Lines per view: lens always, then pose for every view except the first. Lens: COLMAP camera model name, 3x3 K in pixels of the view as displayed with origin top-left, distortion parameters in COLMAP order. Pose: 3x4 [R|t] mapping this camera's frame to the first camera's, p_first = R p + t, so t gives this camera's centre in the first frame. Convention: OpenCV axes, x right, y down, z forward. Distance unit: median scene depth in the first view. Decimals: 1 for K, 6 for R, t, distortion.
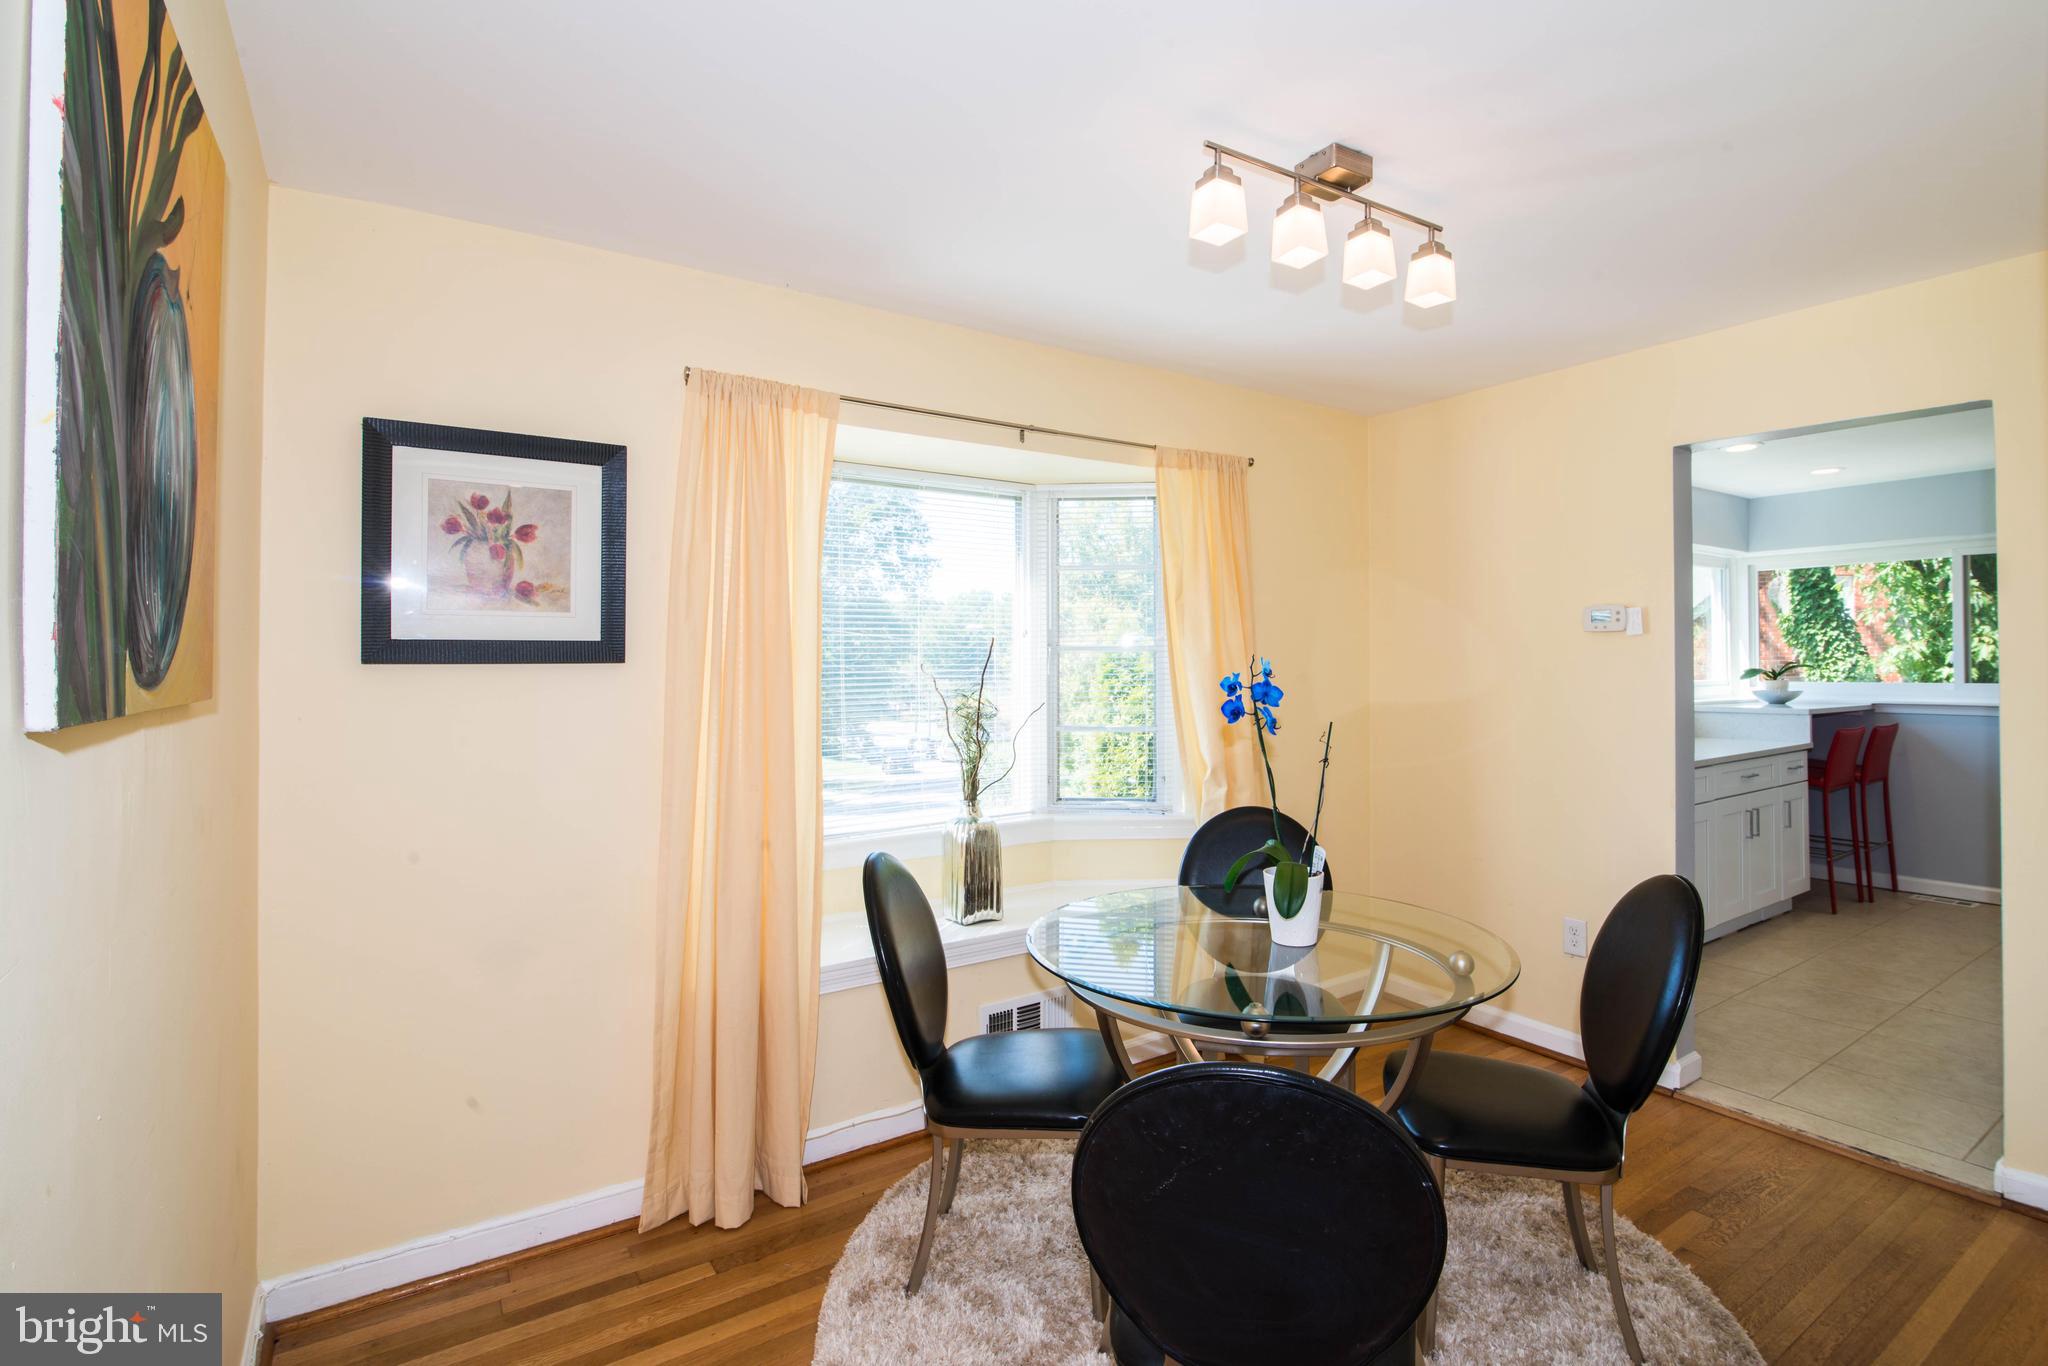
lens RADIAL K [[936.6, 0, 1036.7], [0, 936.6, 662.8], [0, 0, 1]] dist [-0.019844, 0.000976]
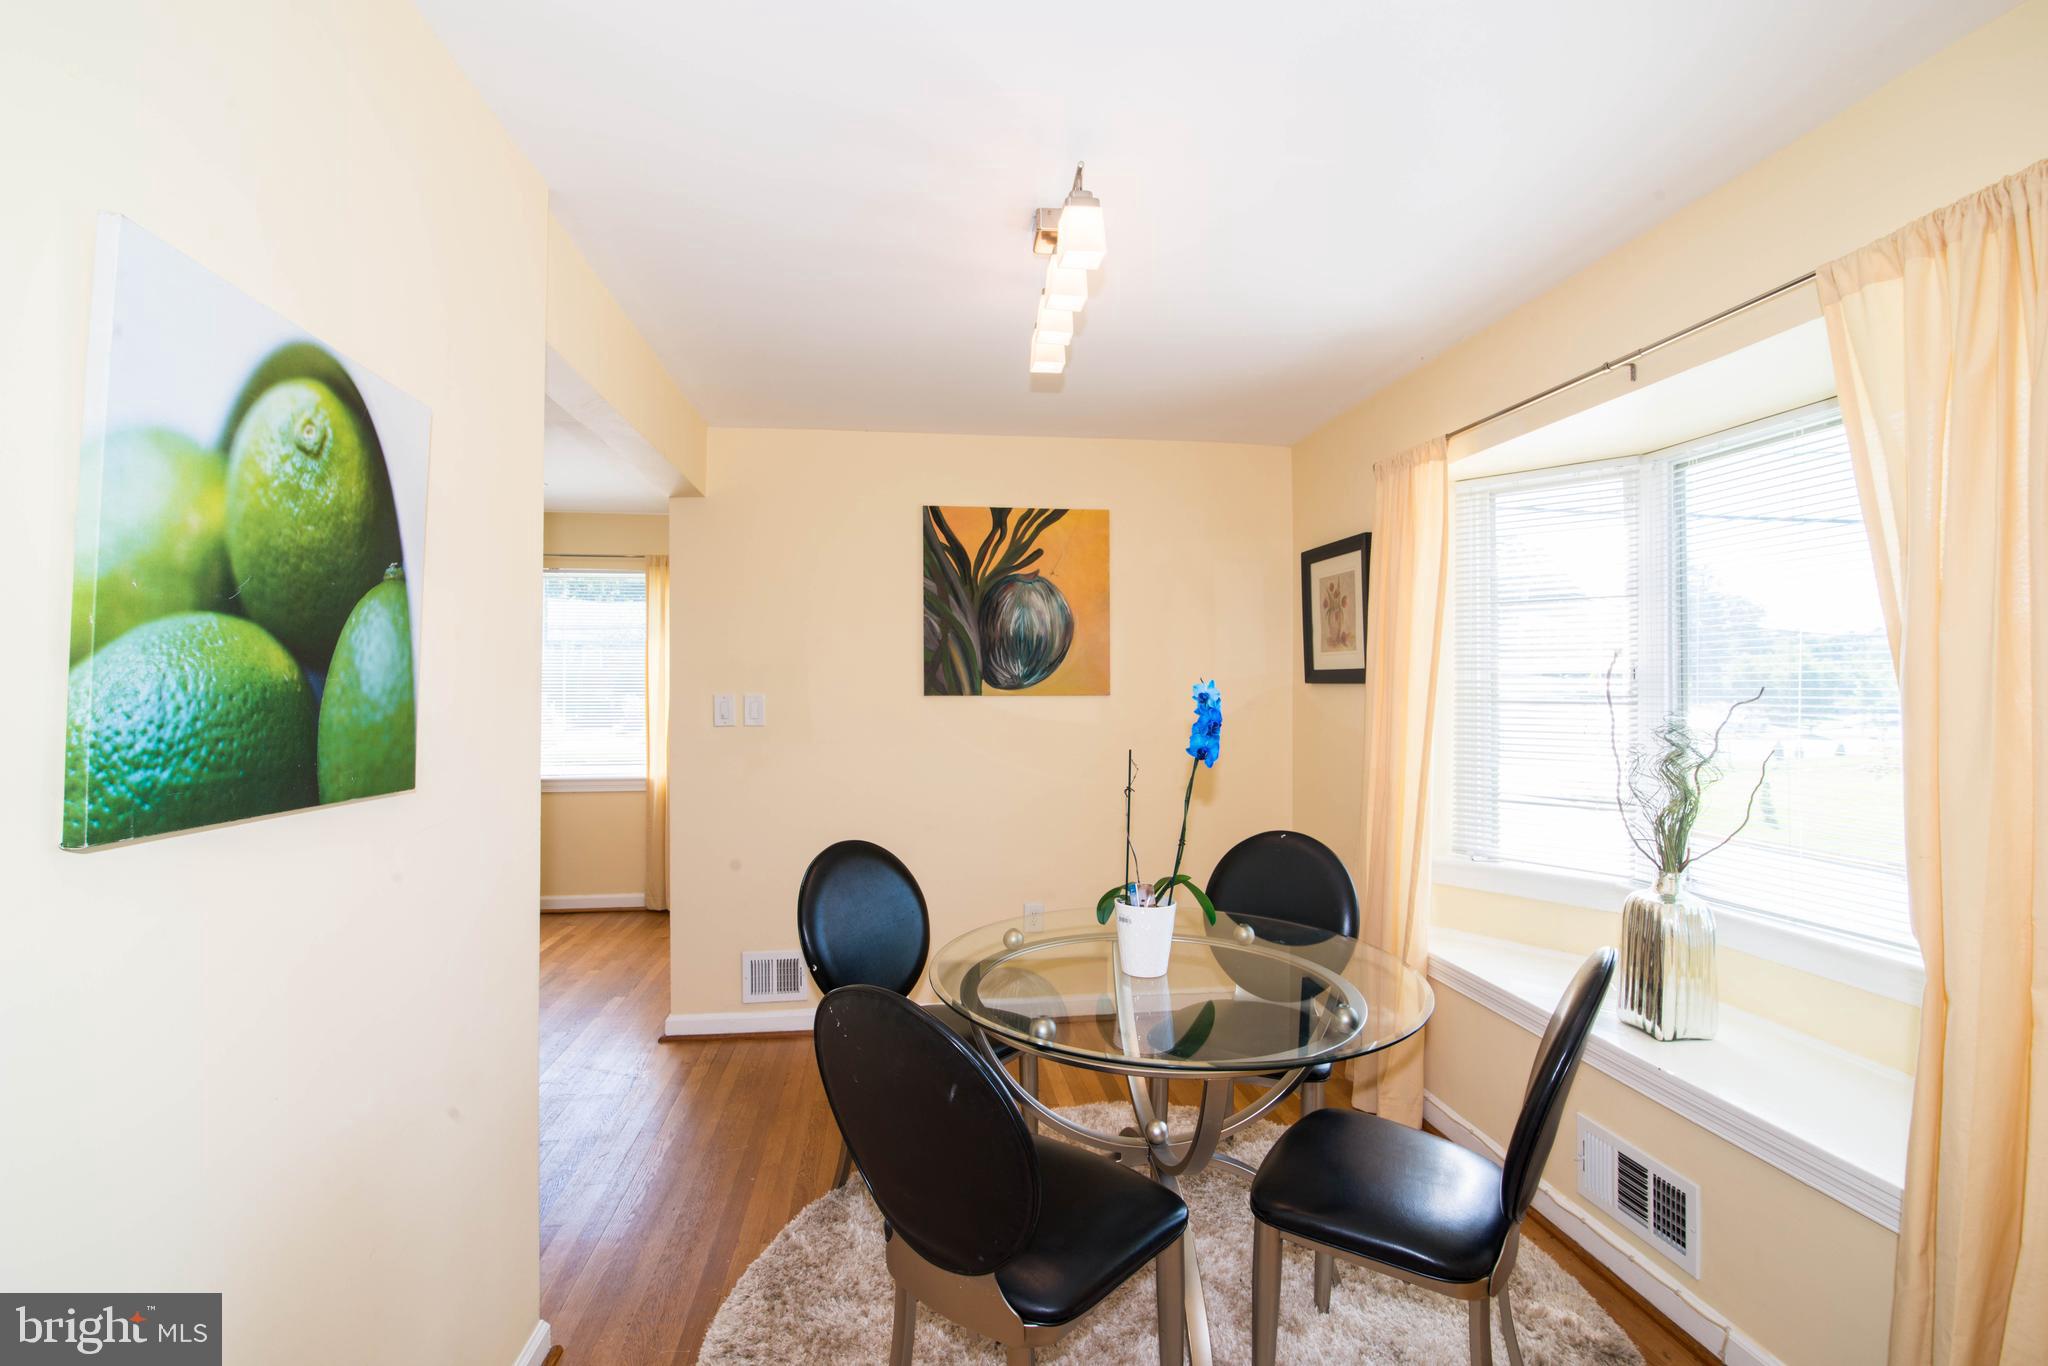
lens RADIAL K [[936.6, 0, 1029.7], [0, 936.6, 680.0], [0, 0, 1]] dist [-0.019844, 0.000976]
pose [[-0.418798, -0.003922, -0.908071, 0.449379], [-0.008357, 0.999965, -0.000465, -0.002501], [0.908041, 0.007394, -0.418816, 0.487887]]
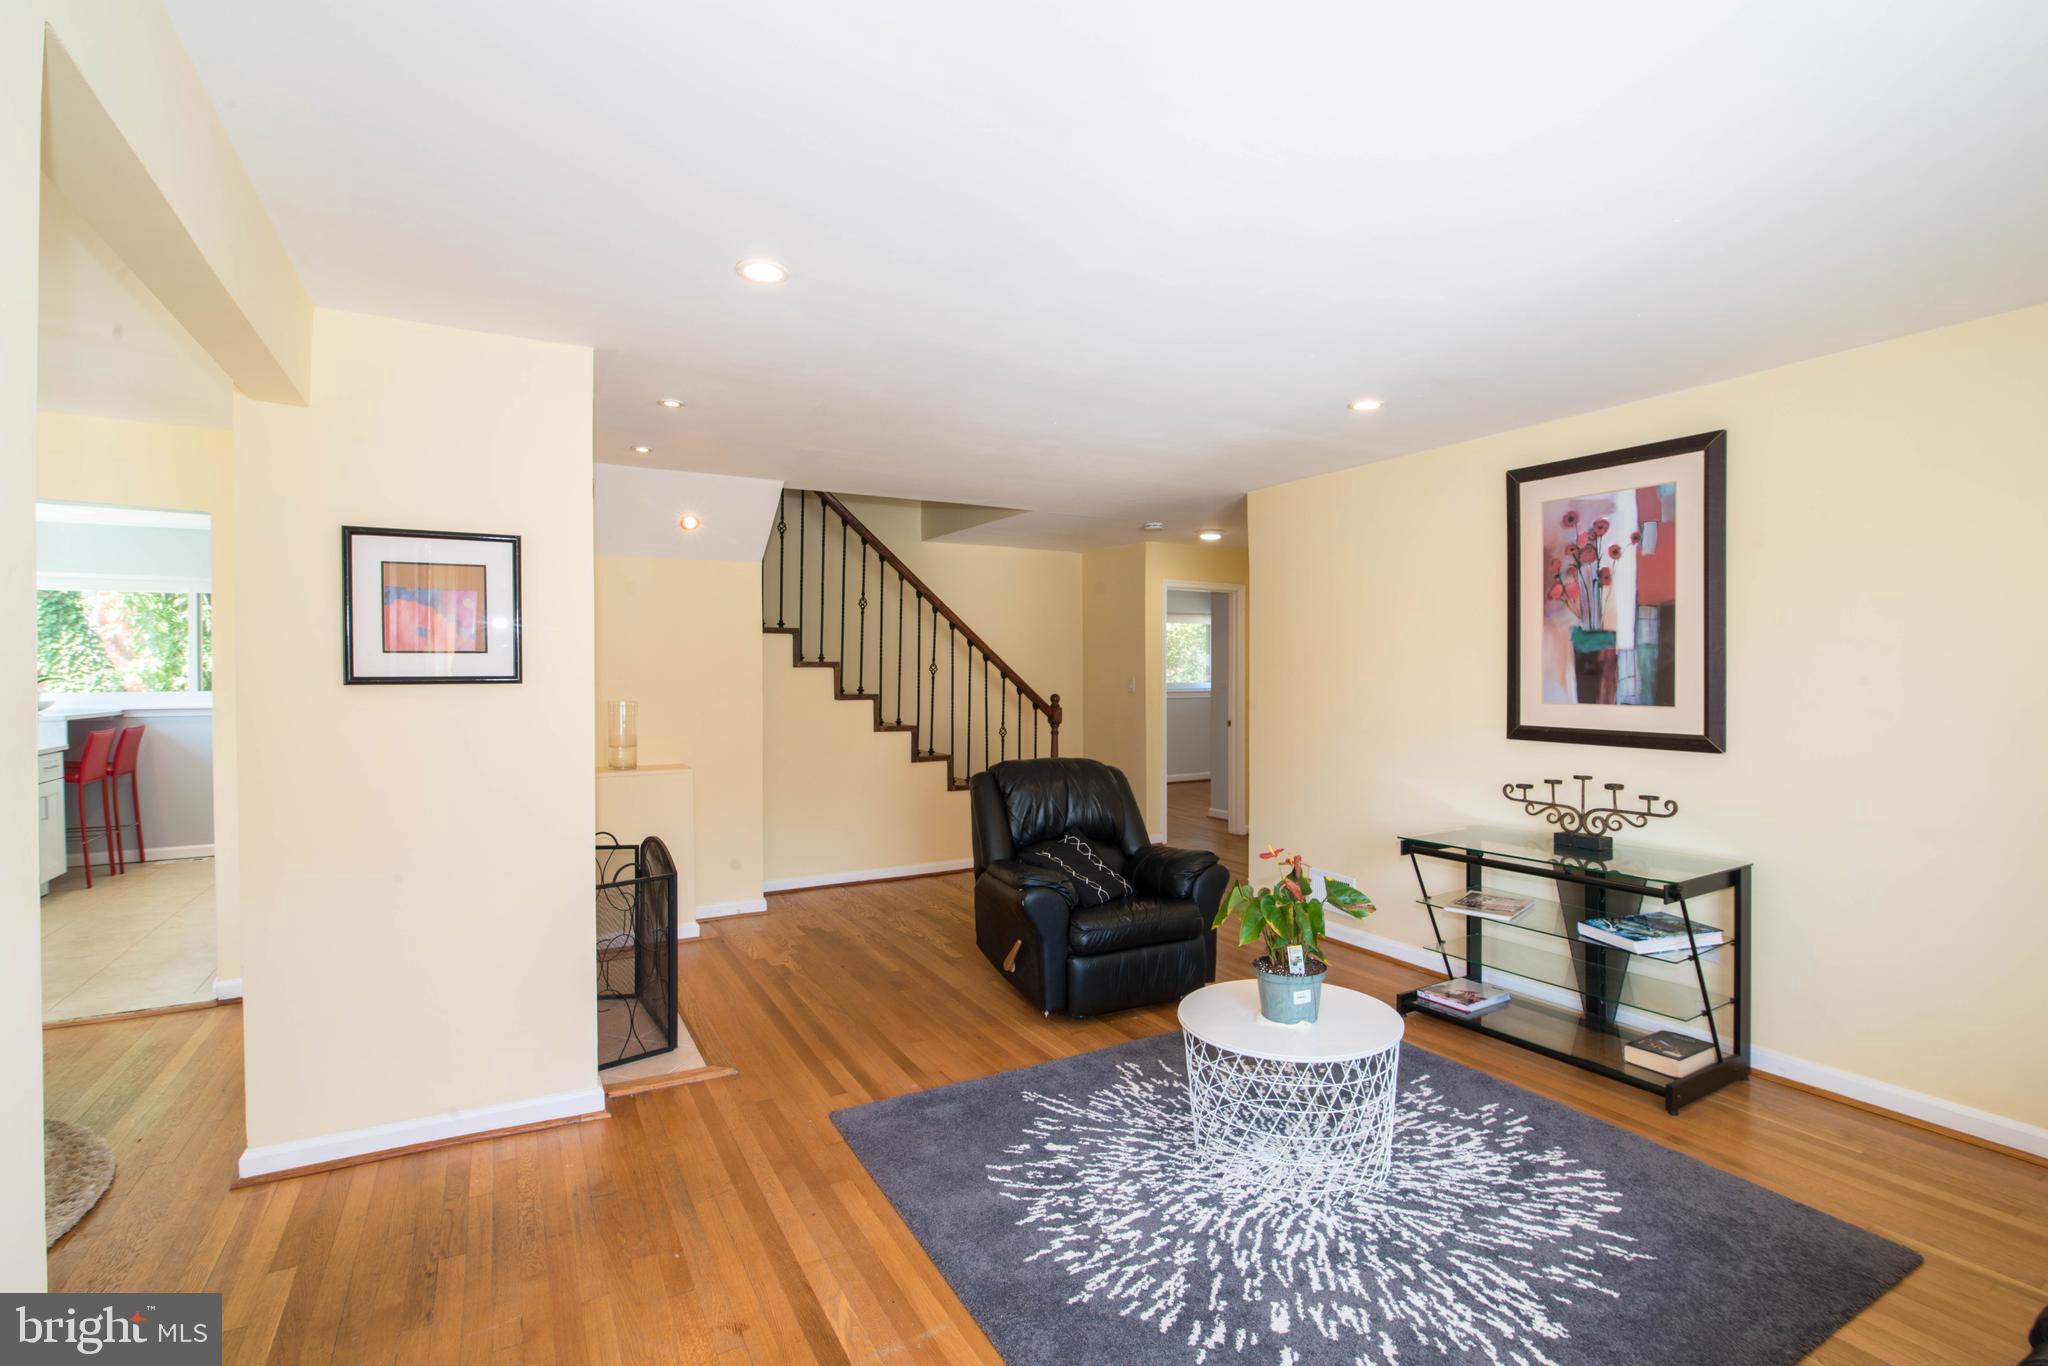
lens RADIAL K [[936.6, 0, 1023.6], [0, 936.6, 680.7], [0, 0, 1]] dist [-0.019844, 0.000976]
pose [[0.054772, -0.008715, 0.998461, -0.216984], [0.004352, 0.999954, 0.008489, 0.002217], [-0.998489, 0.003881, 0.054808, -0.232384]]
